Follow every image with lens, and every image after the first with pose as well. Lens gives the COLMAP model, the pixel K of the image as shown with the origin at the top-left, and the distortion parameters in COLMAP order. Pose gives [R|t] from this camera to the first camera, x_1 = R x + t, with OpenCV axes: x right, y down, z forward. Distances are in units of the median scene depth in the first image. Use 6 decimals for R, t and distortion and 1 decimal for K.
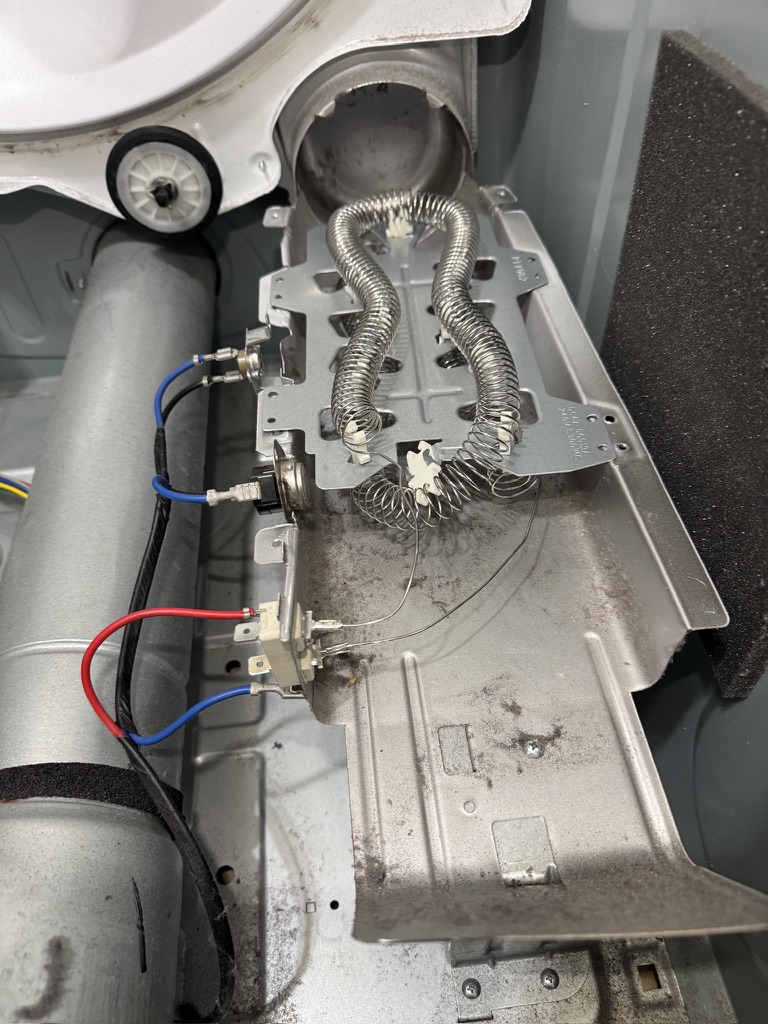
lens RADIAL K [[714.2, 0, 381.5], [0, 714.2, 511.4], [0, 0, 1]] dist [0.010631, 0.002763]
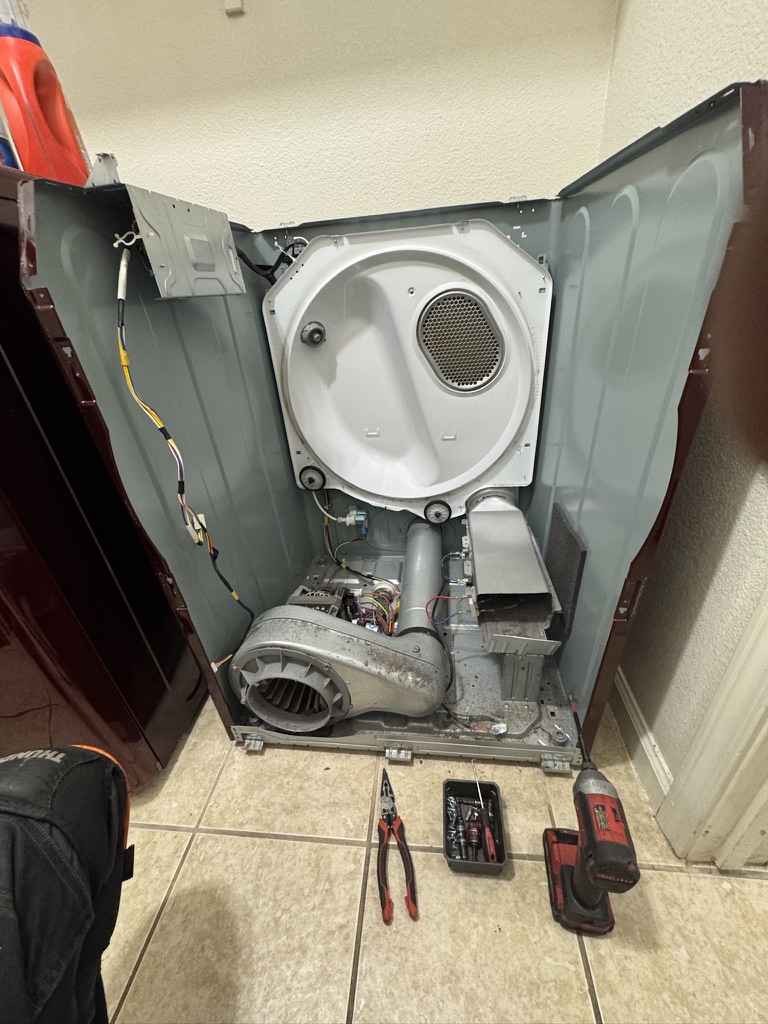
lens RADIAL K [[417.3, 0, 384.4], [0, 417.3, 516.5], [0, 0, 1]] dist [0.000693, -0.001297]
pose [[0.975073, 0.081463, -0.206389, -0.104876], [-0.143321, 0.941323, -0.305565, 0.338831], [0.169386, 0.327528, 0.929534, -1.263770]]
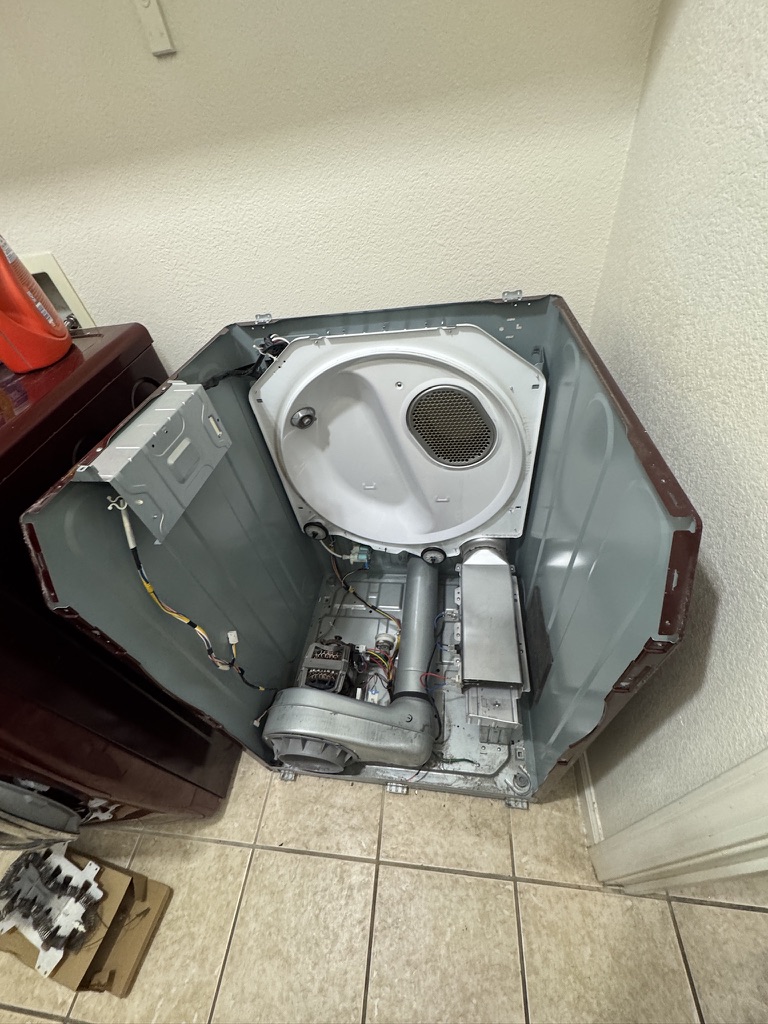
lens RADIAL K [[417.3, 0, 383.0], [0, 417.3, 509.2], [0, 0, 1]] dist [0.000693, -0.001297]
pose [[0.970430, 0.104279, -0.217694, -0.075333], [-0.110973, 0.993647, -0.018717, -0.670826], [0.214360, 0.042321, 0.975838, -1.594385]]
